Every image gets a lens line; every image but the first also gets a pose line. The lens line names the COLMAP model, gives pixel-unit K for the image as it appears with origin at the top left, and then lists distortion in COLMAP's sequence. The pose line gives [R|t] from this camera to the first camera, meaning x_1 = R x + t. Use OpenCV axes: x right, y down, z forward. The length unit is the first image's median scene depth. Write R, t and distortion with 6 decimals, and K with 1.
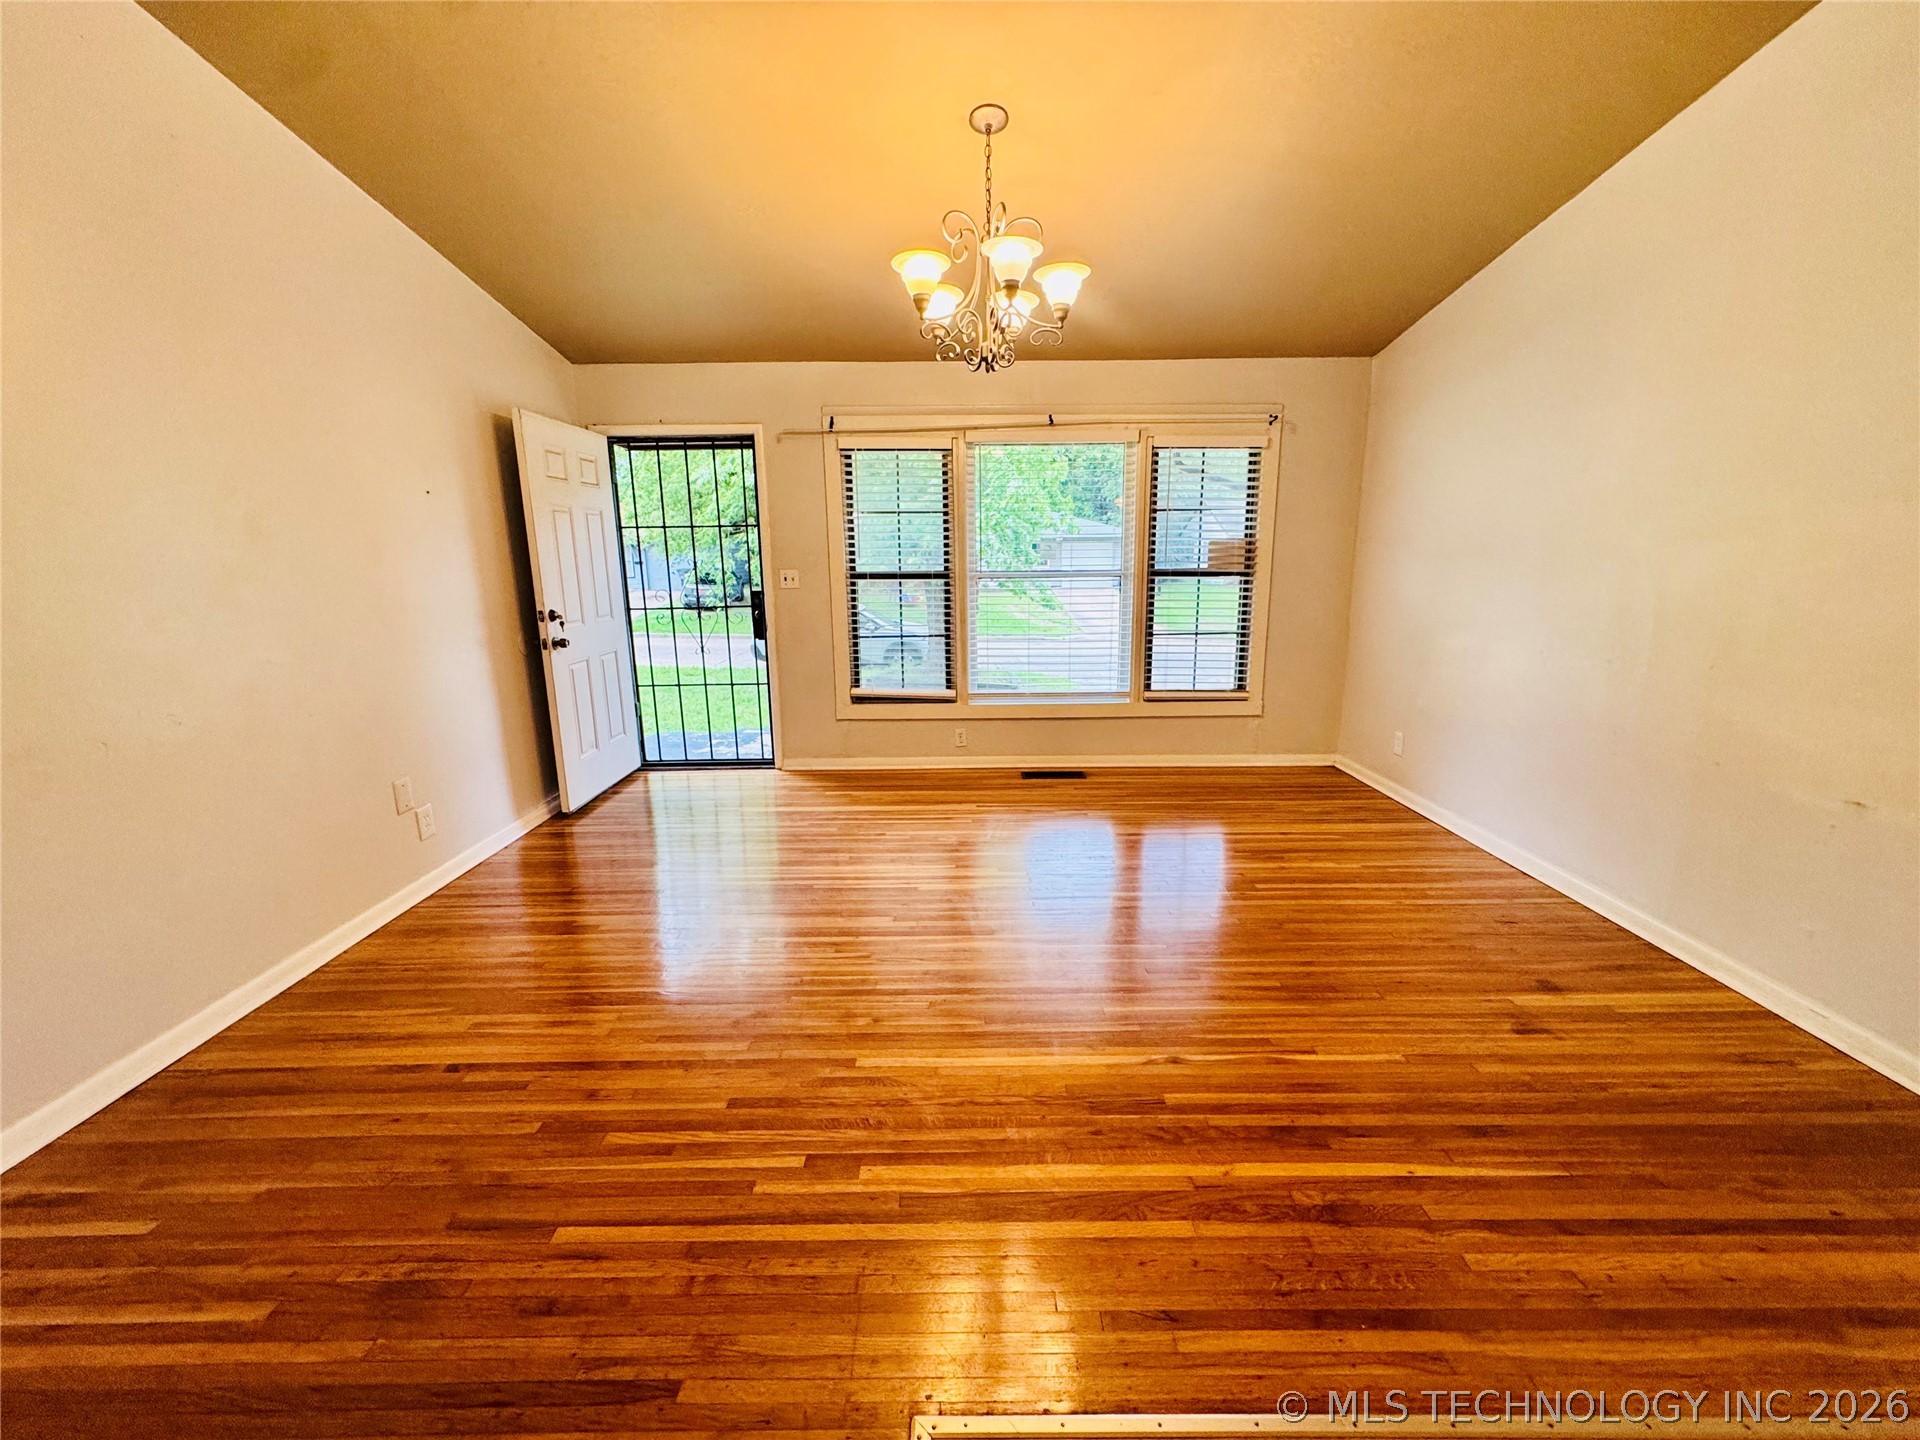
lens RADIAL K [[772.6, 0, 964.3], [0, 772.6, 721.6], [0, 0, 1]] dist [-0.003327, 0.000115]
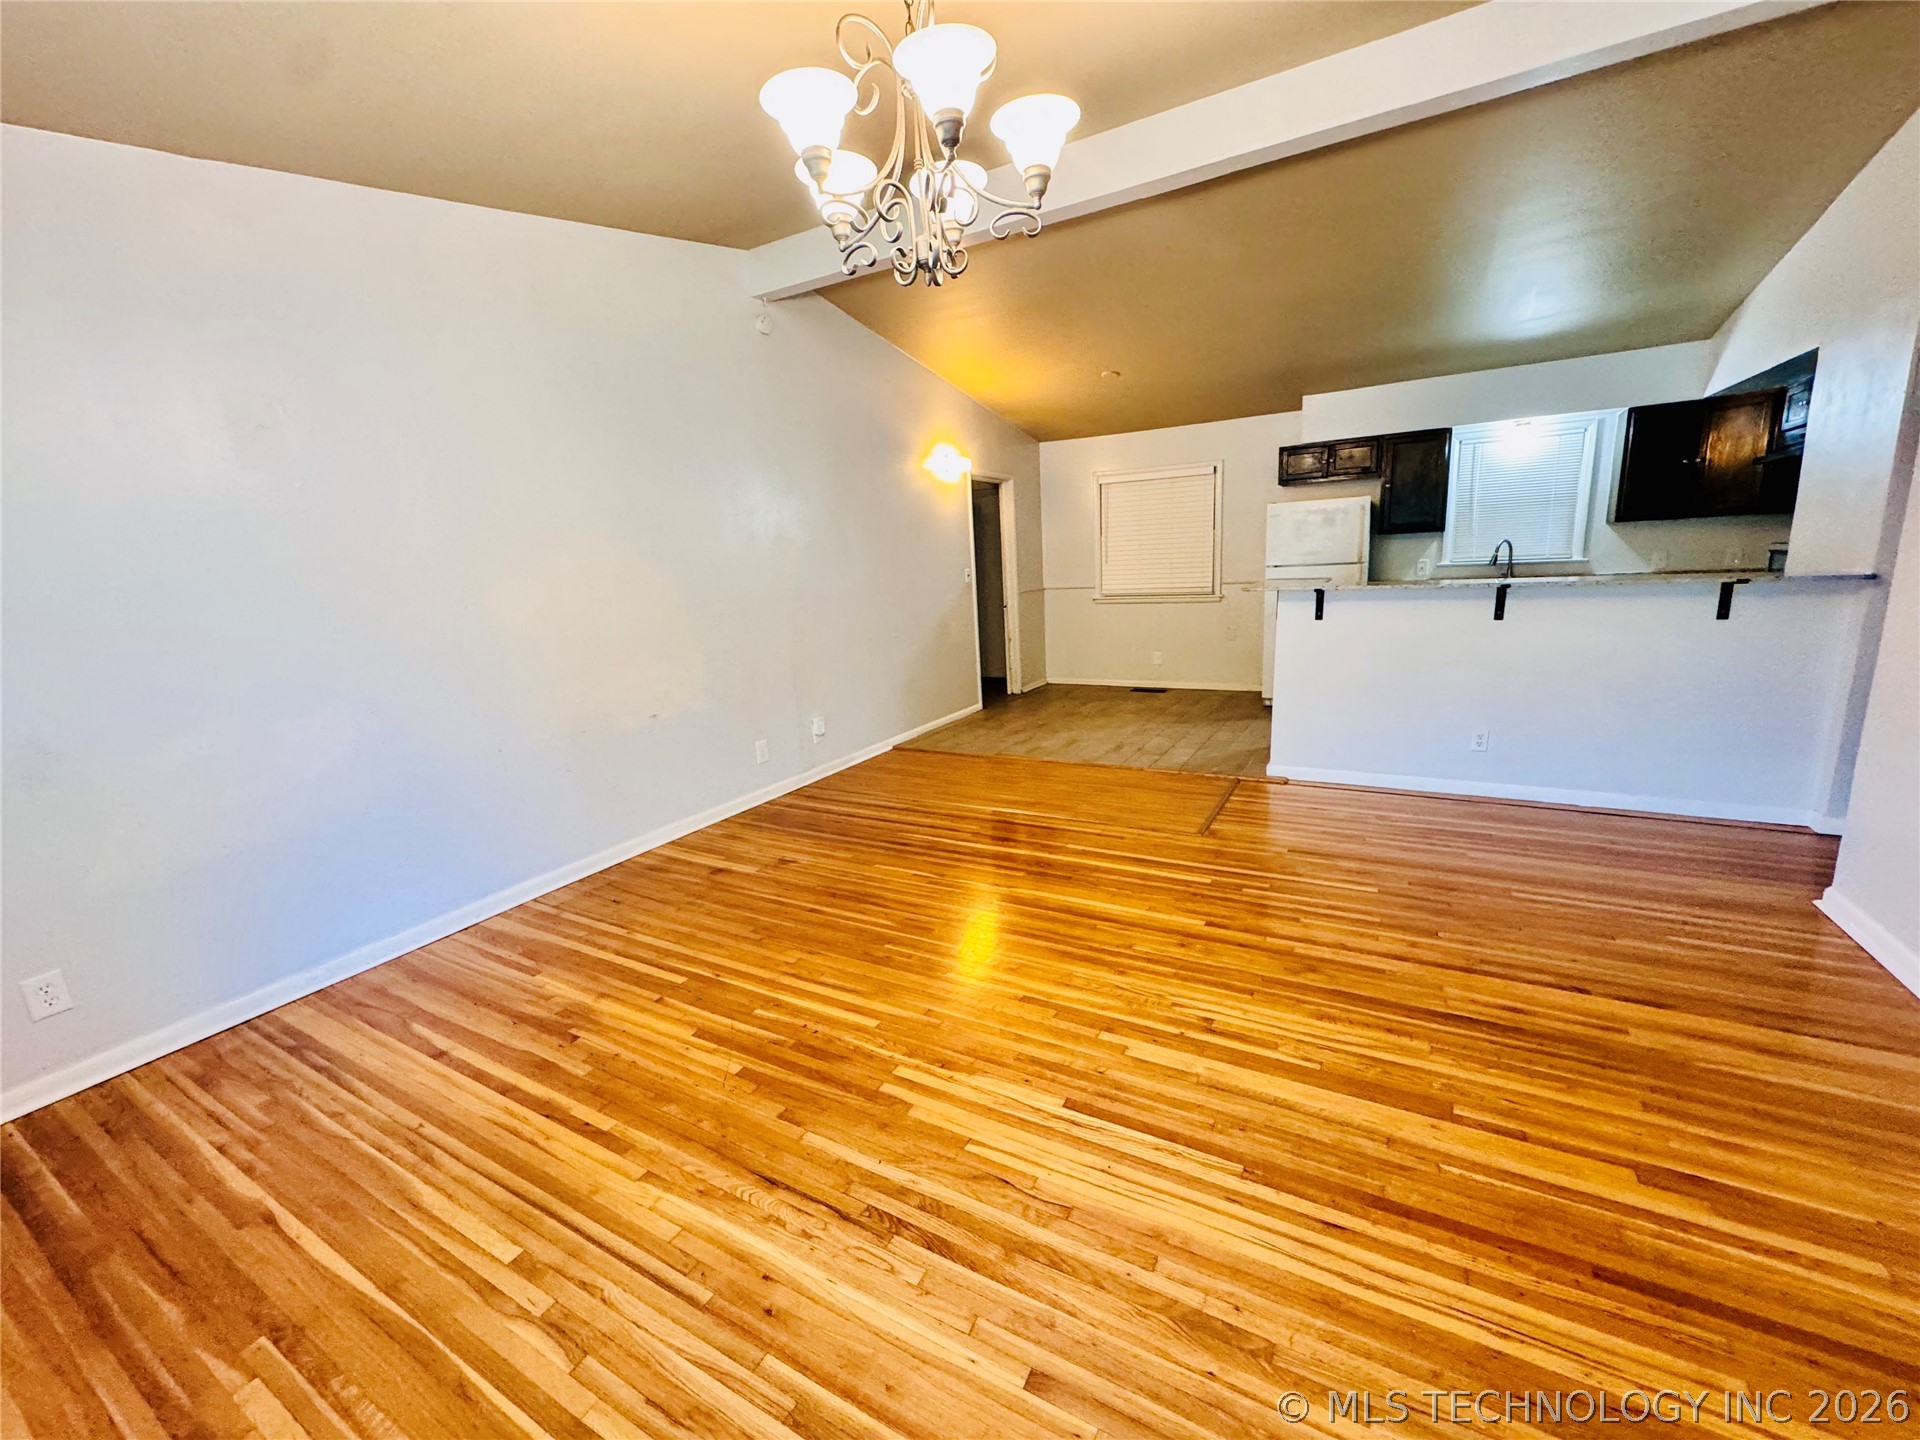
lens RADIAL K [[772.6, 0, 958.4], [0, 772.6, 715.8], [0, 0, 1]] dist [-0.003327, 0.000115]
pose [[-0.864857, -0.042894, 0.500183, -0.427644], [0.169603, 0.912795, 0.371537, -0.466328], [-0.472501, 0.406158, -0.782162, 2.116284]]
